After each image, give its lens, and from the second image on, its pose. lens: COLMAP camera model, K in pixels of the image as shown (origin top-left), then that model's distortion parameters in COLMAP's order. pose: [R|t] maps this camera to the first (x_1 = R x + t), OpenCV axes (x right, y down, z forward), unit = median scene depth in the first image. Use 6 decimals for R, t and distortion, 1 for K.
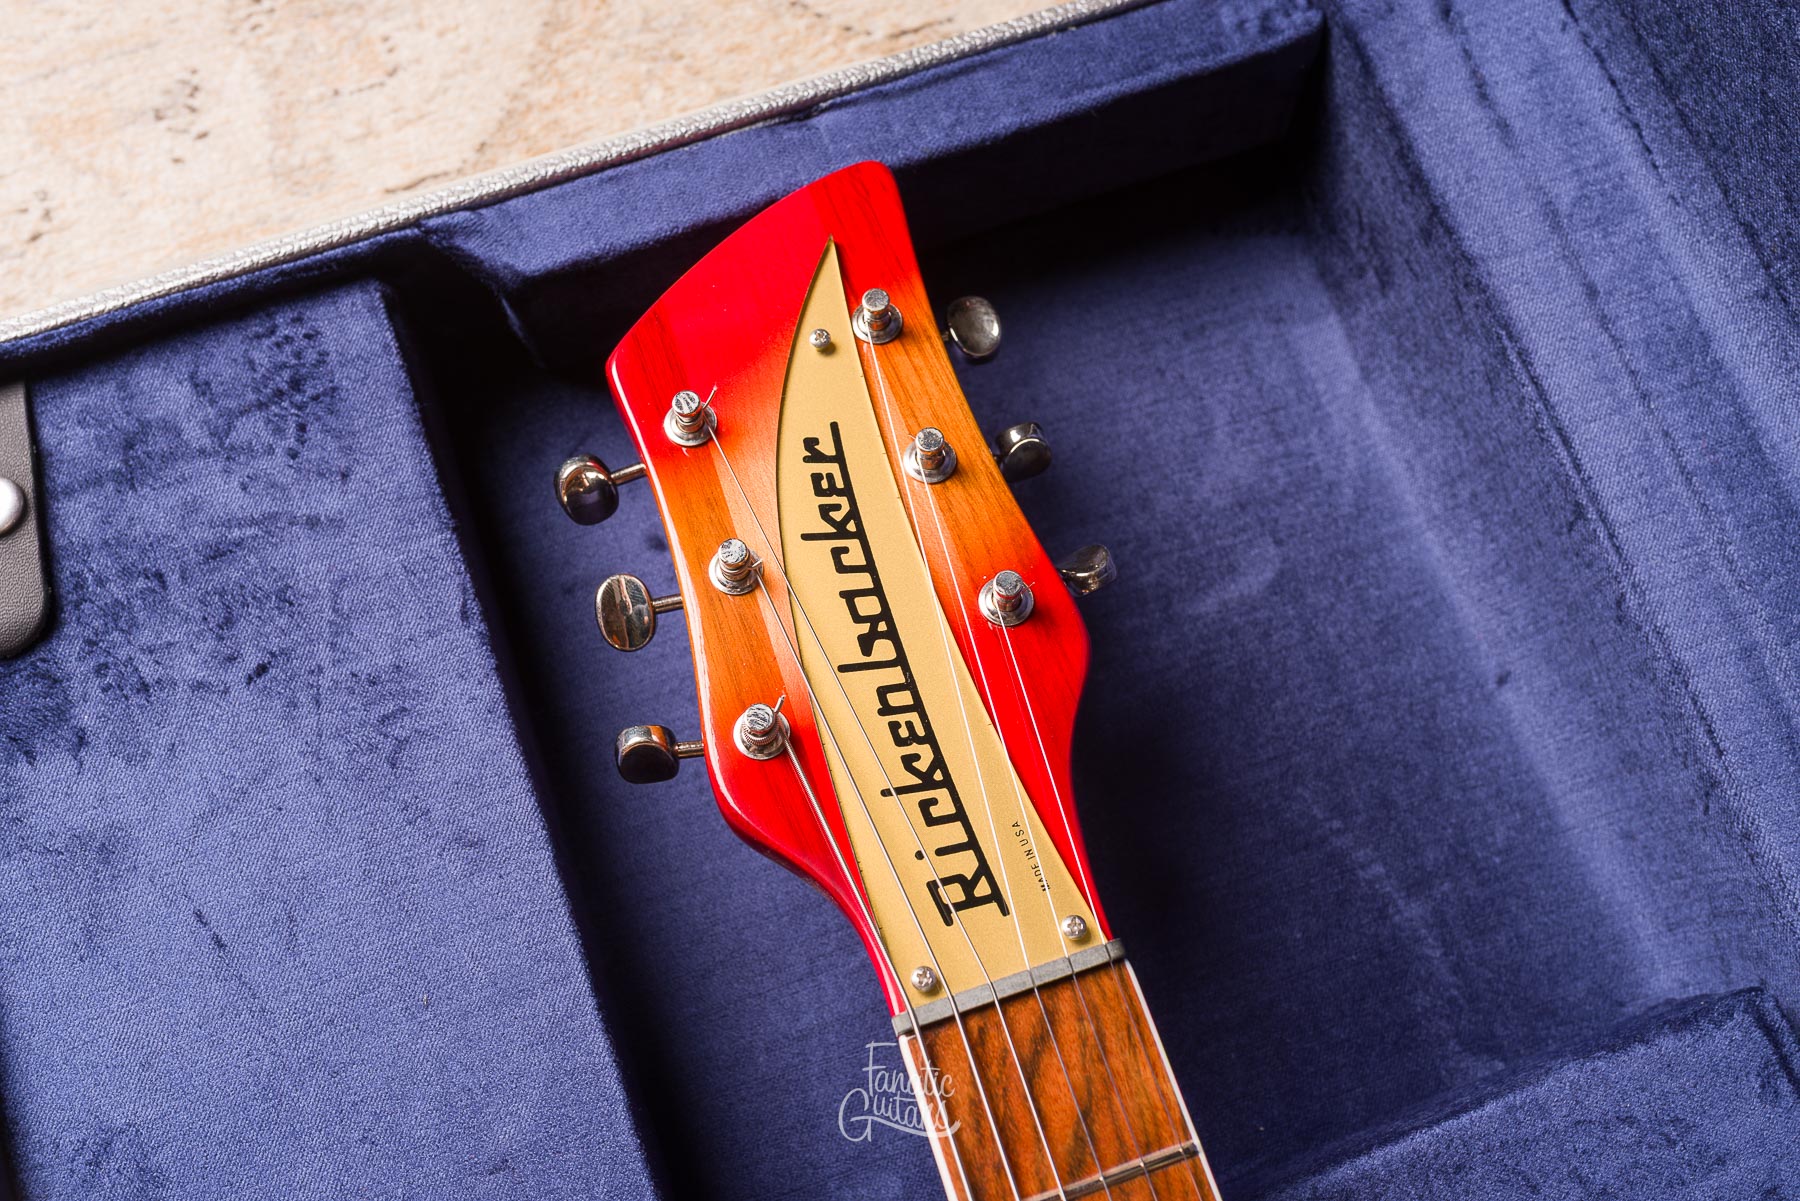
lens RADIAL K [[1801.3, 0, 902.1], [0, 1801.3, 599.5], [0, 0, 1]] dist [-0.001767, -0.000679]
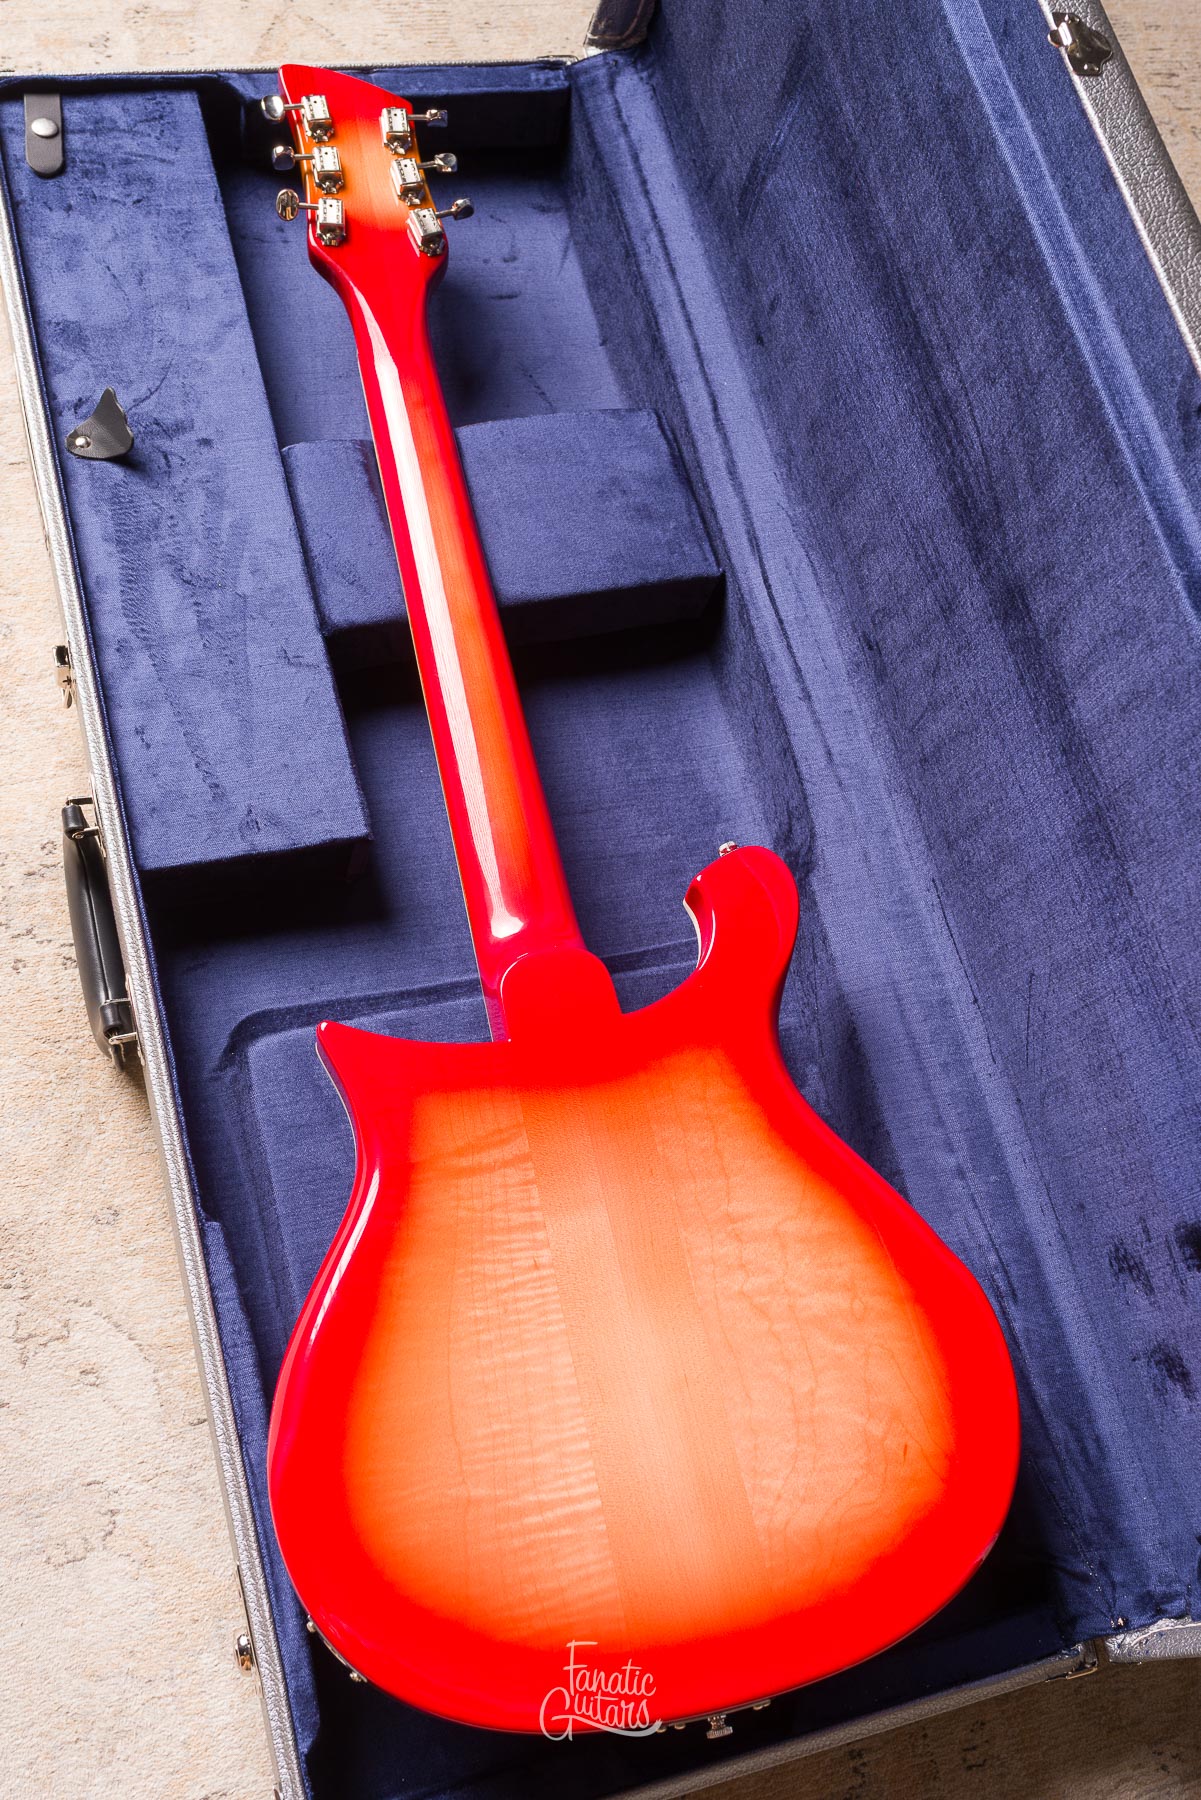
lens RADIAL K [[1918.1, 0, 600.9], [0, 1918.1, 921.0], [0, 0, 1]] dist [-0.001229, -0.008534]
pose [[0.980723, 0.152498, 0.122172, 0.131232], [-0.136510, 0.982069, -0.130022, 1.297106], [-0.139809, 0.110838, 0.983955, -1.704595]]
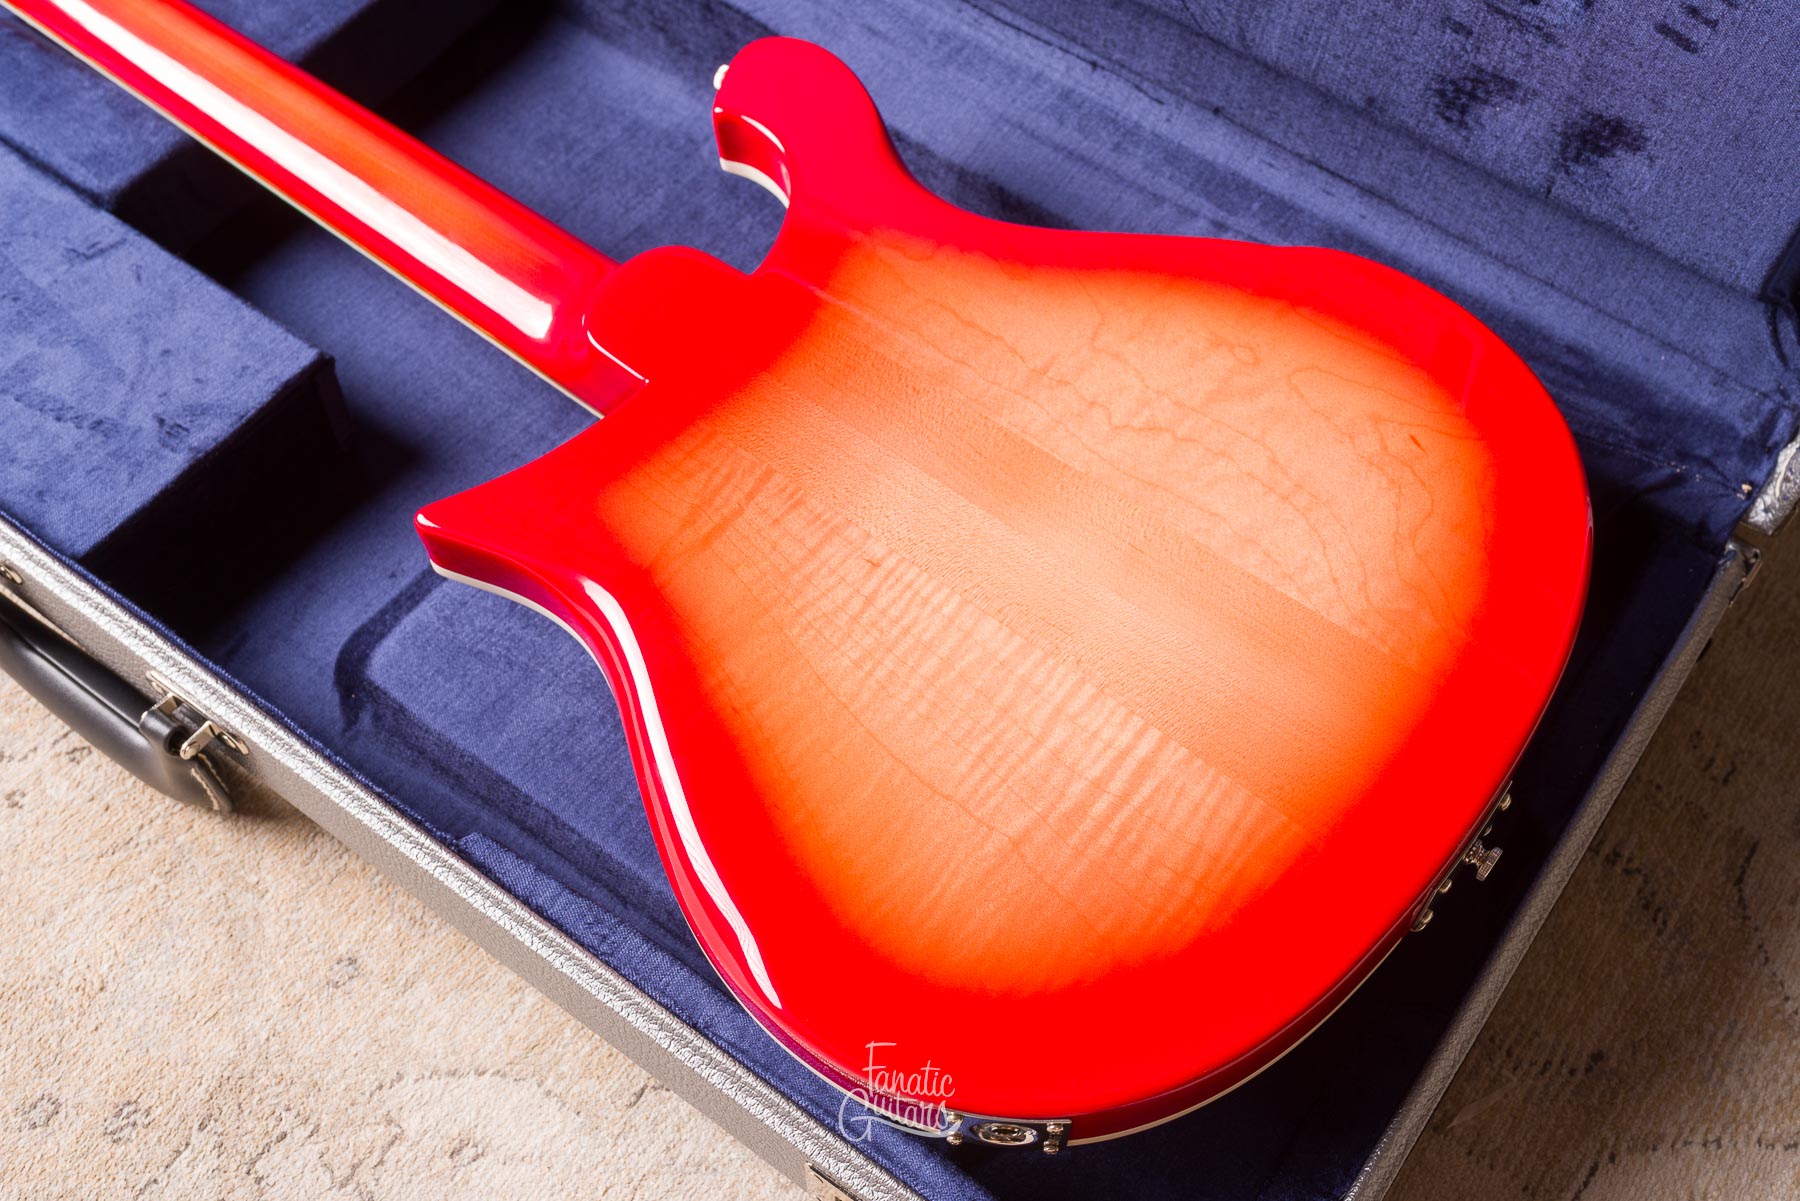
lens RADIAL K [[1954.4, 0, 1007.4], [0, 1954.4, 571.2], [0, 0, 1]] dist [-0.001033, -0.004460]
pose [[0.823263, -0.466991, 0.322735, -0.029322], [0.536930, 0.825125, -0.175711, 1.727504], [-0.184241, 0.317943, 0.930036, -1.018195]]
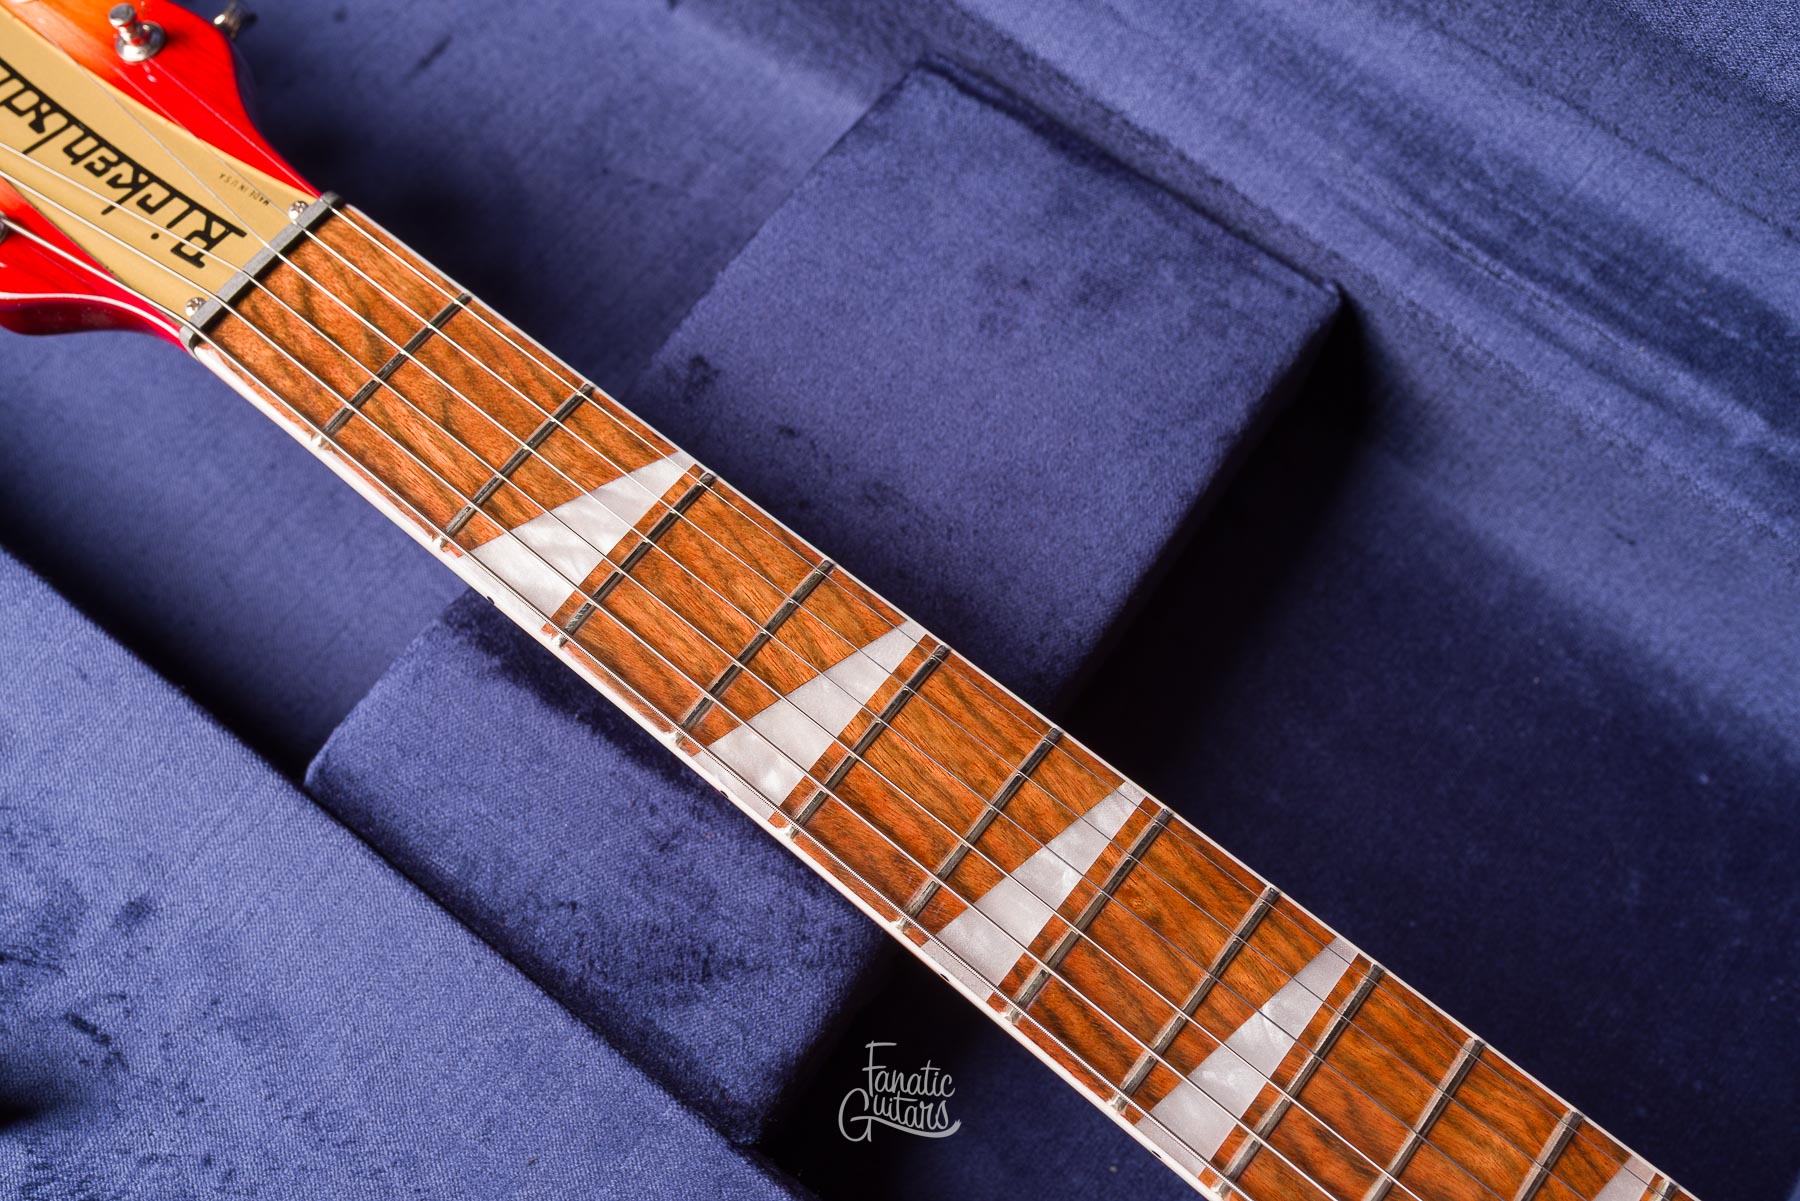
lens RADIAL K [[1801.3, 0, 902.1], [0, 1801.3, 599.5], [0, 0, 1]] dist [-0.001767, -0.000679]
pose [[0.841987, -0.515929, 0.157719, 0.087843], [0.519717, 0.854117, 0.019458, 0.452163], [-0.144750, 0.065586, 0.987292, -0.122414]]
